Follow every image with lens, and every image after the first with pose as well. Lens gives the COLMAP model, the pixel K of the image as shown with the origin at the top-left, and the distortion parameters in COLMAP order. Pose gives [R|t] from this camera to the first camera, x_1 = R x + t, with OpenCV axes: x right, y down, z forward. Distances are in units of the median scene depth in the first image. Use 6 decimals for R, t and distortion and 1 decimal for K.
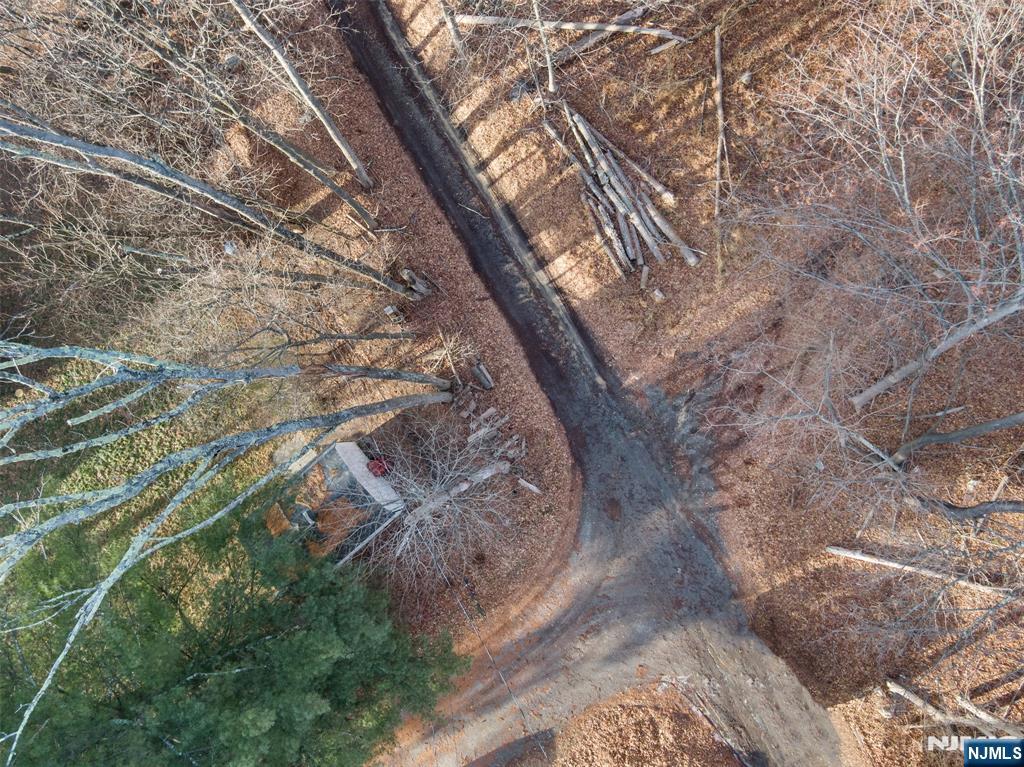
lens RADIAL K [[763.7, 0, 504.6], [0, 763.7, 384.8], [0, 0, 1]] dist [0.009933, -0.001032]
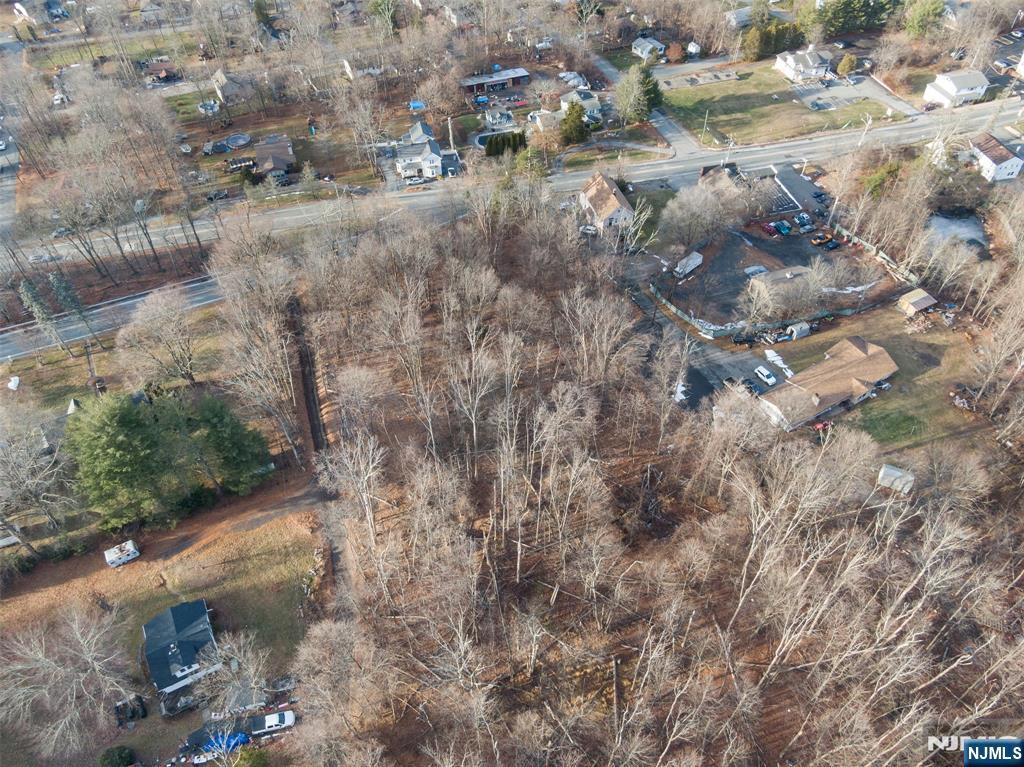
lens RADIAL K [[763.7, 0, 517.2], [0, 763.7, 382.6], [0, 0, 1]] dist [0.009933, -0.001032]
pose [[0.967139, 0.252763, -0.027449, 1.243000], [-0.215259, 0.756583, -0.617452, 2.251789], [-0.135301, 0.603070, 0.786130, -3.034569]]
